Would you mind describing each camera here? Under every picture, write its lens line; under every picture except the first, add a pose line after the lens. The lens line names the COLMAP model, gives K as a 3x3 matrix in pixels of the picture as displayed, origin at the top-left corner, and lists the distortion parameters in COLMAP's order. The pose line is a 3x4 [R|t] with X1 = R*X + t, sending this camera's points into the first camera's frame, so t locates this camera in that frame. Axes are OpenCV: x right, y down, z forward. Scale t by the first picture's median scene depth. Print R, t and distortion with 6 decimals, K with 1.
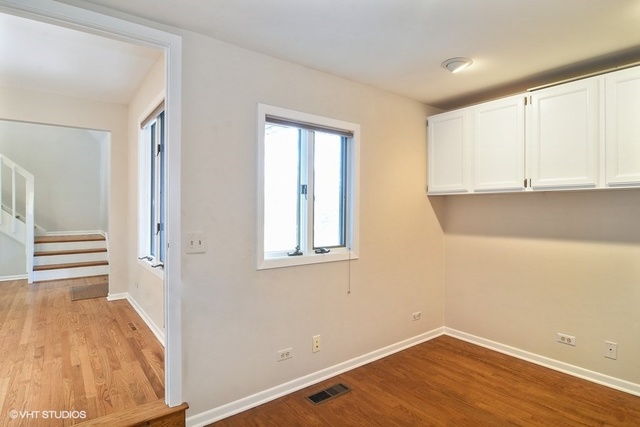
lens RADIAL K [[341.9, 0, 320.0], [0, 341.9, 213.5], [0, 0, 1]] dist [-0.004968, -0.000778]
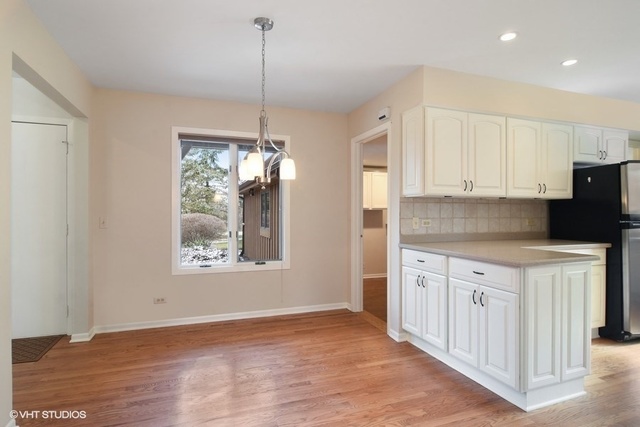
lens RADIAL K [[341.9, 0, 320.0], [0, 341.9, 213.5], [0, 0, 1]] dist [-0.004968, -0.000778]
pose [[0.305046, -0.002166, 0.952335, -1.949946], [0.015154, 0.999882, -0.002580, -0.029317], [-0.952217, 0.015219, 0.305043, 0.458268]]
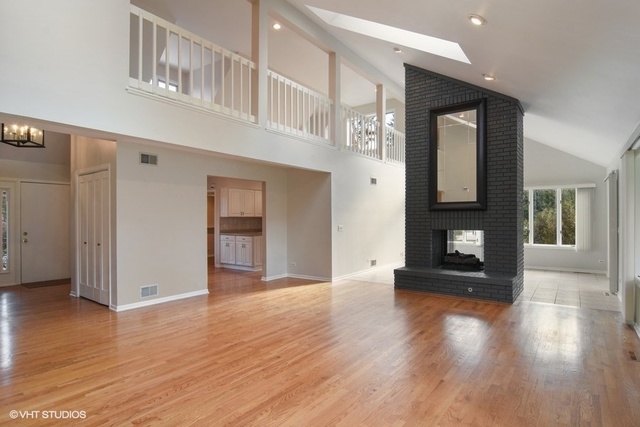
lens RADIAL K [[341.9, 0, 320.0], [0, 341.9, 213.5], [0, 0, 1]] dist [-0.004968, -0.000778]
pose [[-0.270231, 0.007256, 0.962768, -4.390643], [0.018755, 0.999822, -0.002271, -0.095961], [-0.962613, 0.017443, -0.270319, 0.516430]]
